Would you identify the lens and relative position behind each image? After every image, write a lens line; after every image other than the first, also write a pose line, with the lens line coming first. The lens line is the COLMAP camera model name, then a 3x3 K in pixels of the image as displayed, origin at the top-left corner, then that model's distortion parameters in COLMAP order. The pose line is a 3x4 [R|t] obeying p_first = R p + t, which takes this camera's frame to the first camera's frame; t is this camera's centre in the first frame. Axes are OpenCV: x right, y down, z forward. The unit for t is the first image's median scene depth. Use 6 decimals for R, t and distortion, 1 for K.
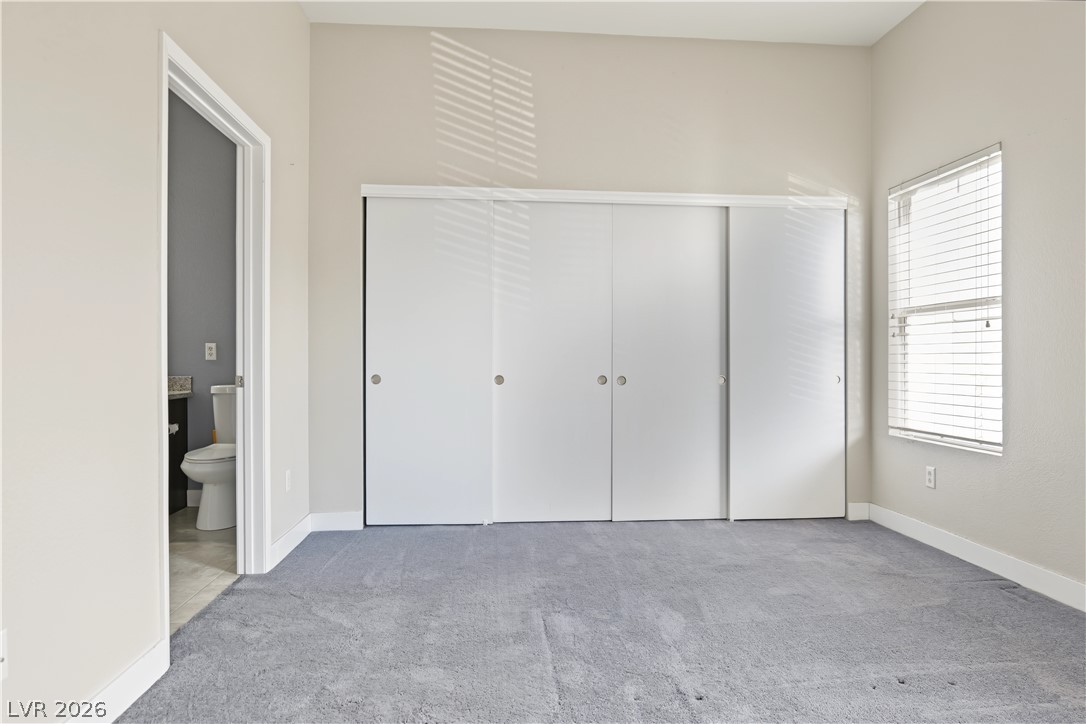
lens RADIAL K [[639.6, 0, 547.7], [0, 639.6, 362.5], [0, 0, 1]] dist [-0.033781, 0.015531]
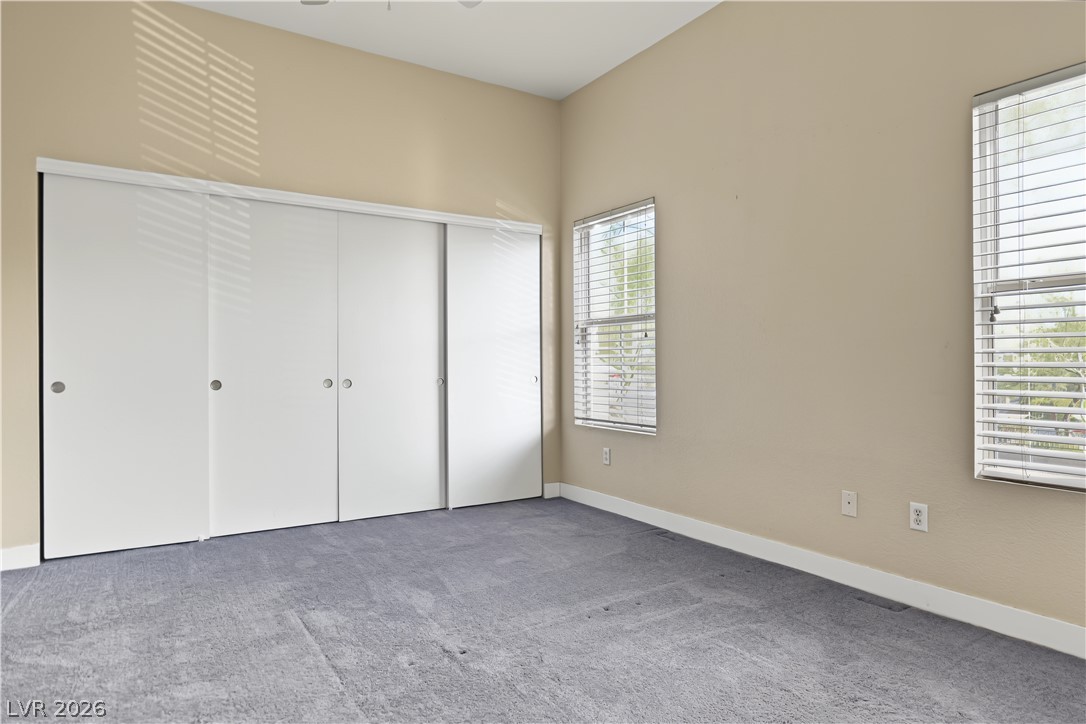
lens RADIAL K [[639.6, 0, 547.7], [0, 639.6, 362.5], [0, 0, 1]] dist [-0.033781, 0.015531]
pose [[0.880826, -0.003188, 0.473430, -0.106430], [0.005726, 0.999976, -0.003920, 0.000291], [-0.473406, 0.006164, 0.880823, -0.066200]]
